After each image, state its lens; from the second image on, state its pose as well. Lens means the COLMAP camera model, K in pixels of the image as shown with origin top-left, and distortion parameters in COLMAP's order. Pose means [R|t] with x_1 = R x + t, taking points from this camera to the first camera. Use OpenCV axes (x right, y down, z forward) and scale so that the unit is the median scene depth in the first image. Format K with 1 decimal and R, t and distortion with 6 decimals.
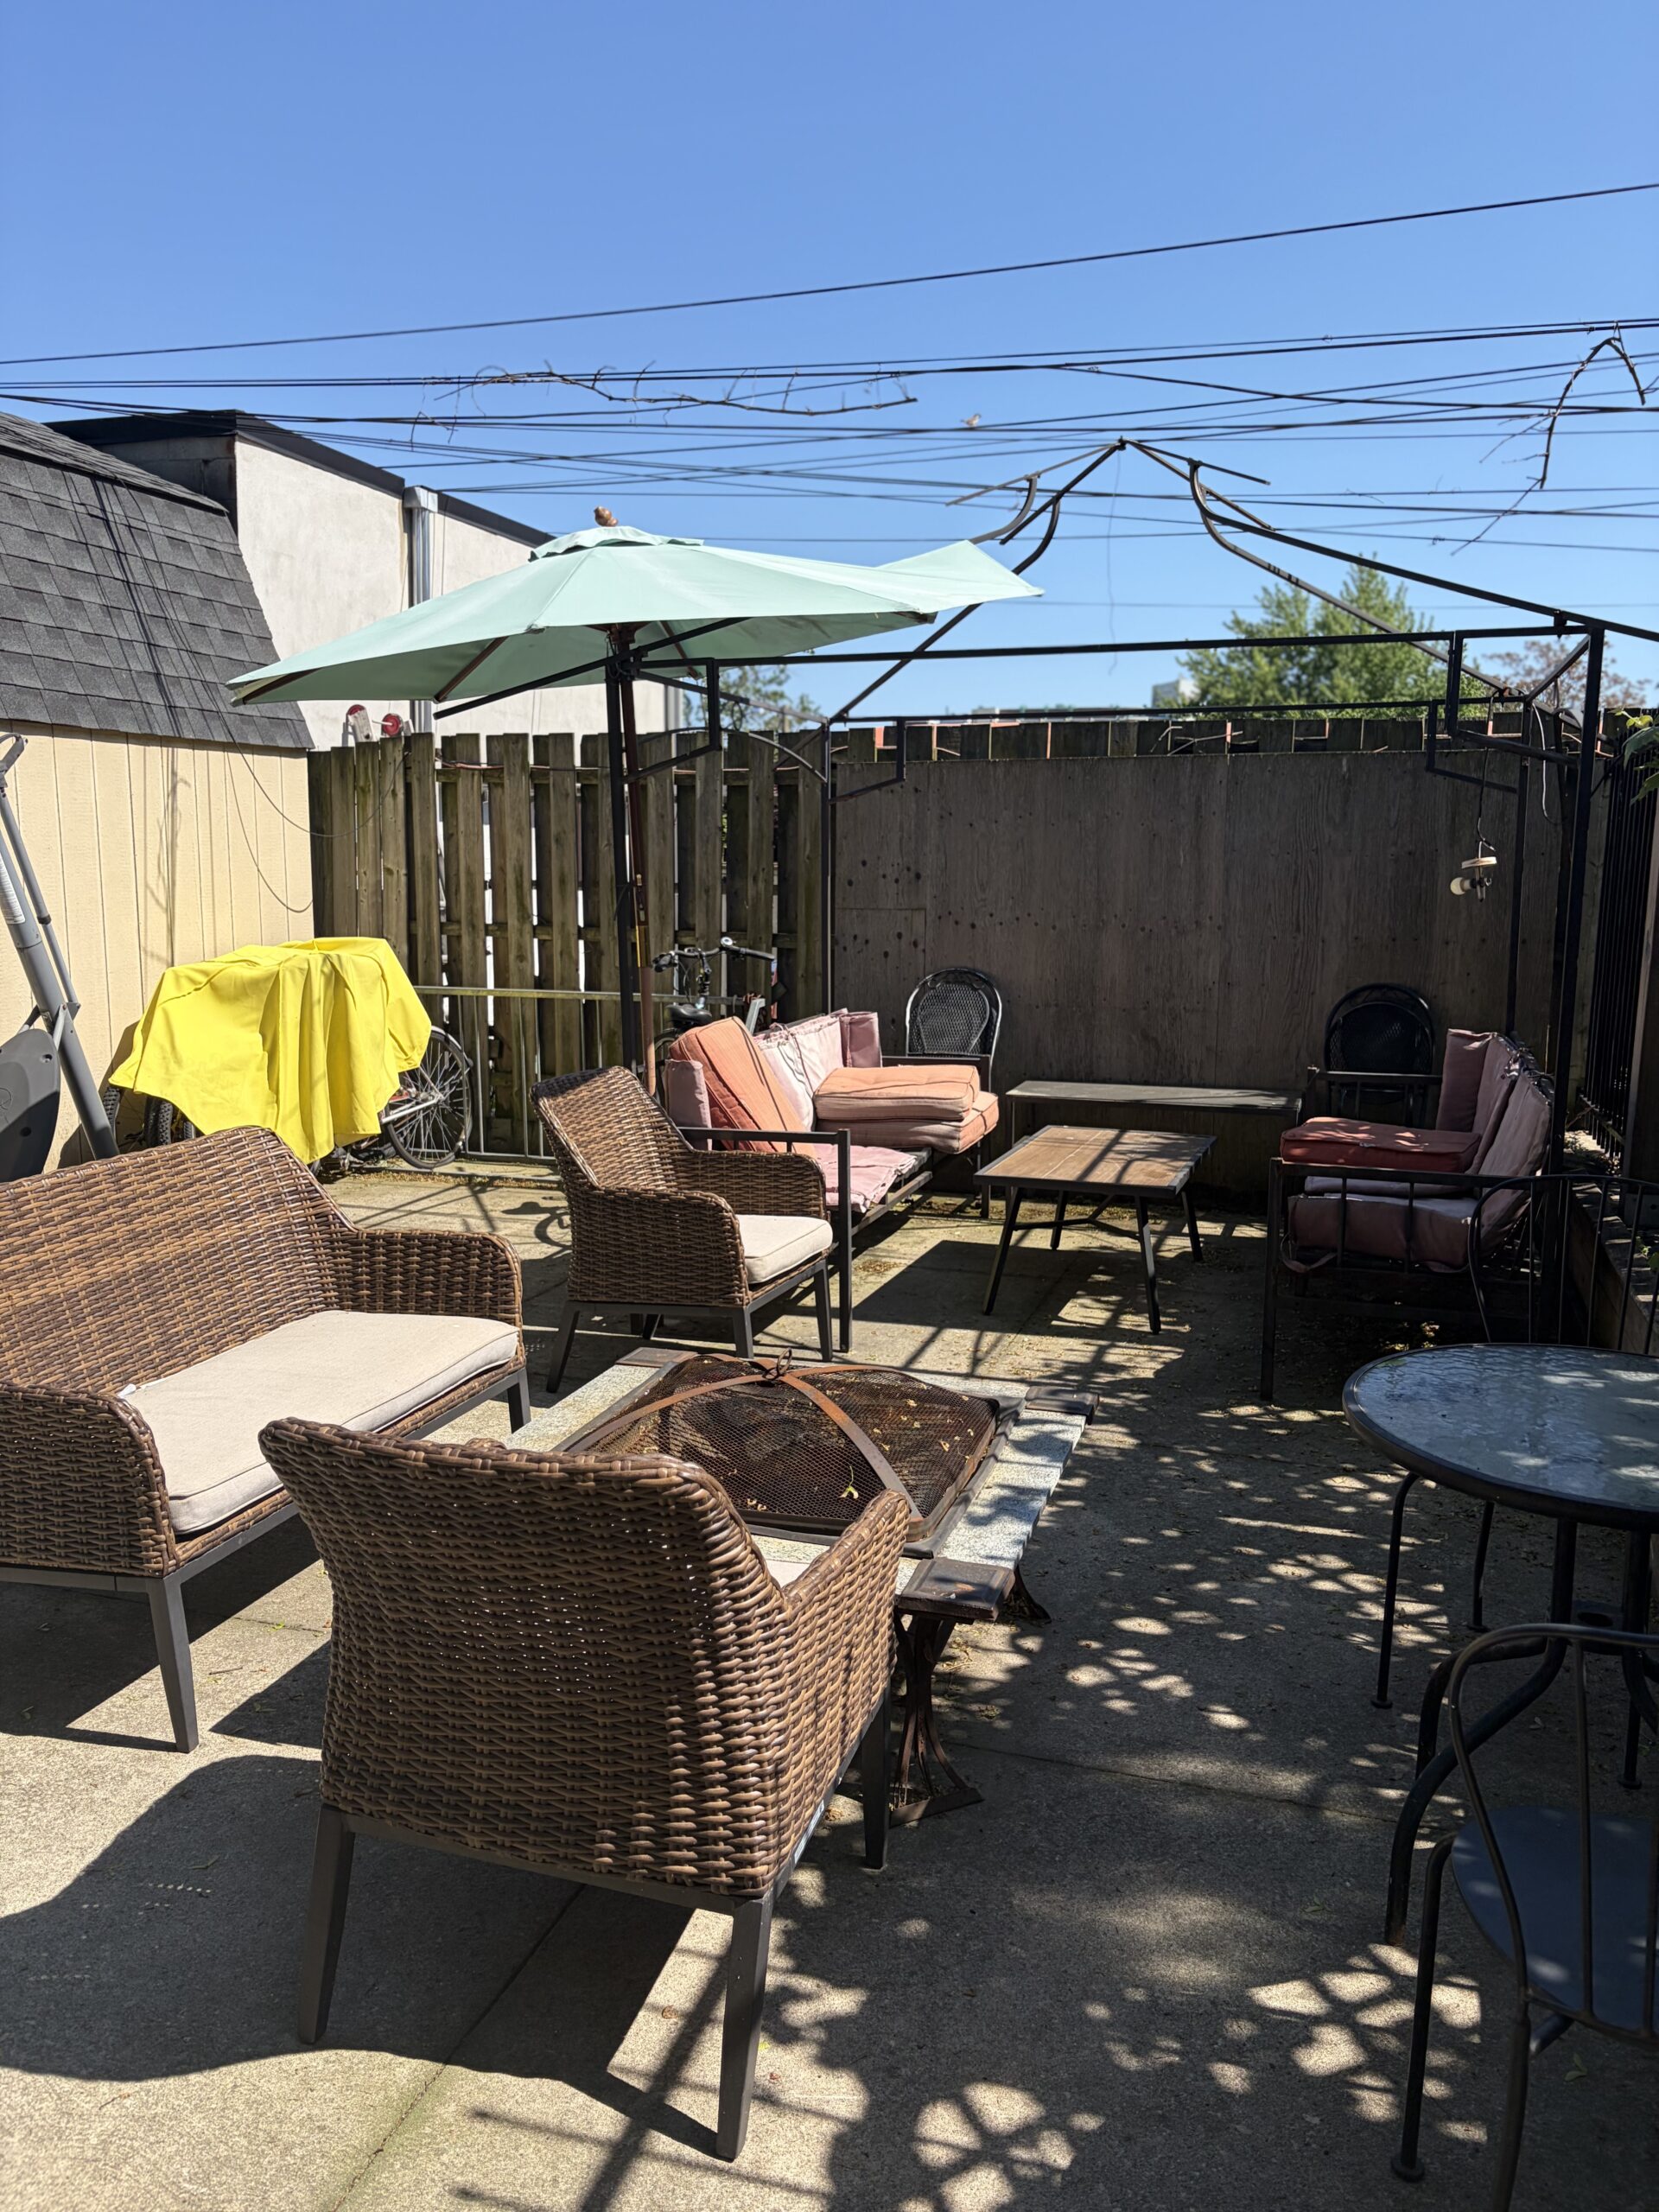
lens RADIAL K [[1670.6, 0, 835.3], [0, 1670.6, 1120.5], [0, 0, 1]] dist [0.020310, -0.037049]
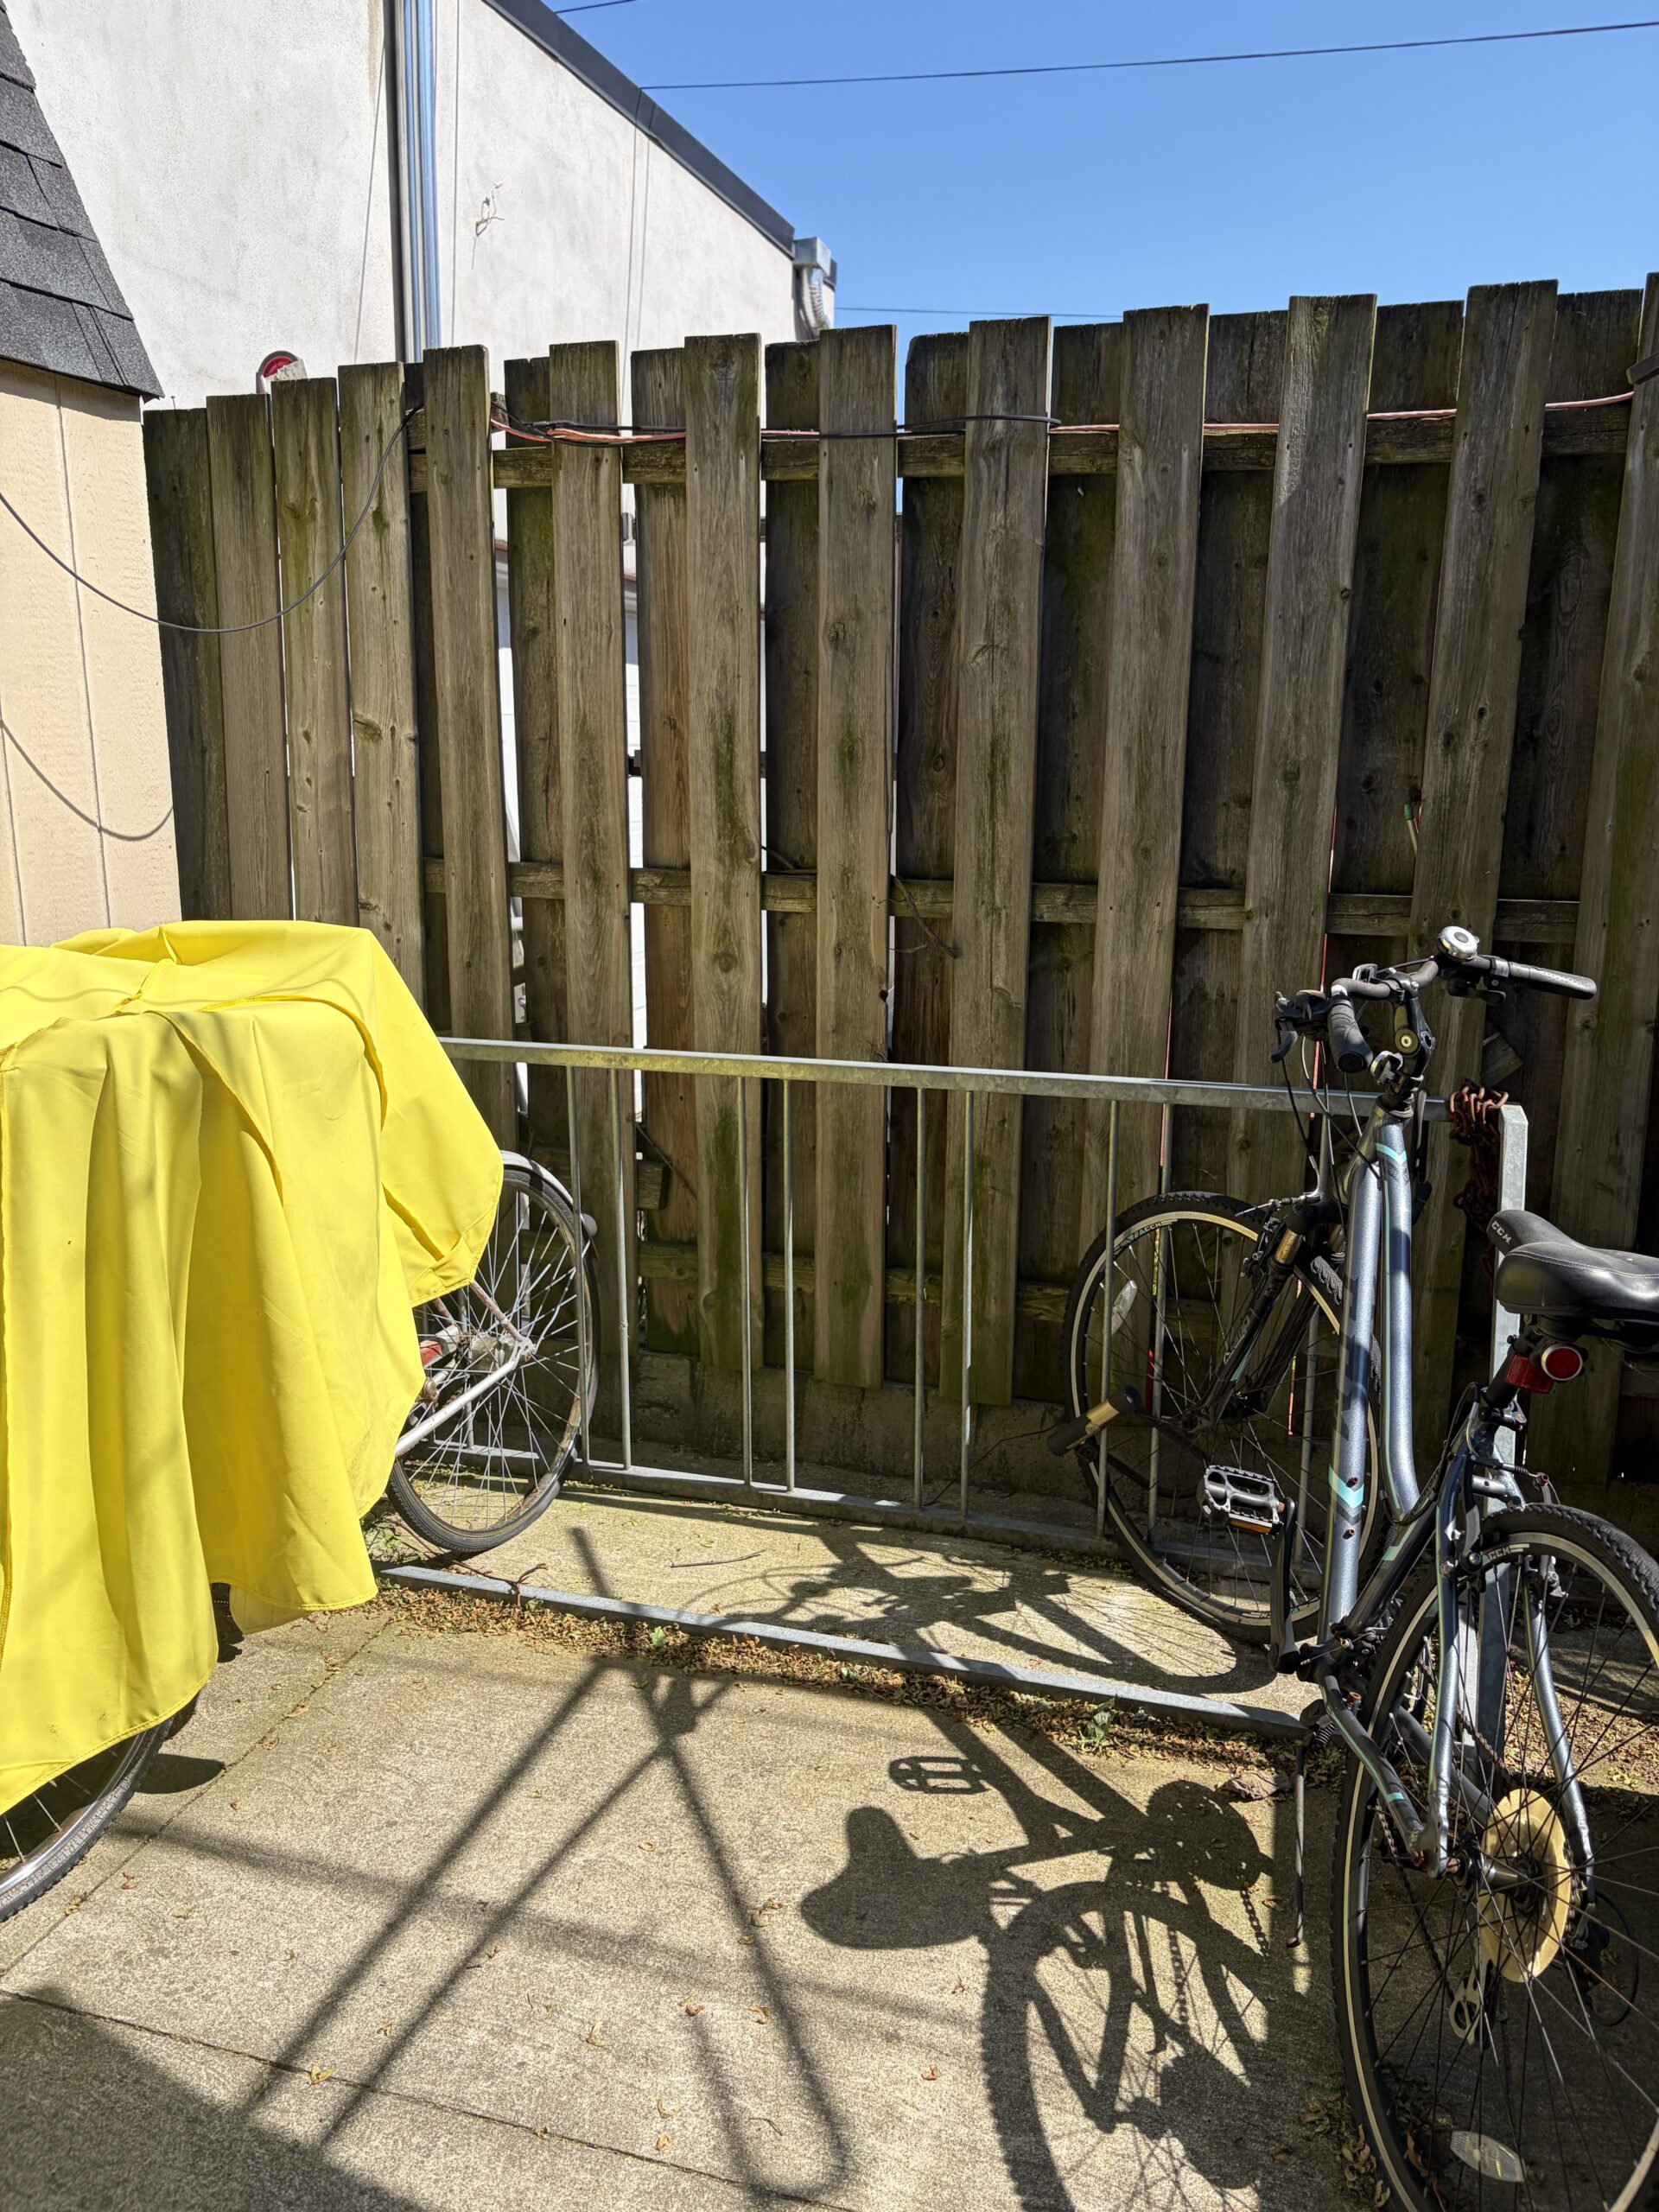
lens RADIAL K [[1670.6, 0, 817.4], [0, 1670.6, 1084.8], [0, 0, 1]] dist [0.020310, -0.037049]
pose [[0.999855, -0.009094, 0.014372, -0.173112], [0.008341, 0.998633, 0.051595, -0.088310], [-0.014821, -0.051468, 0.998565, 0.620866]]
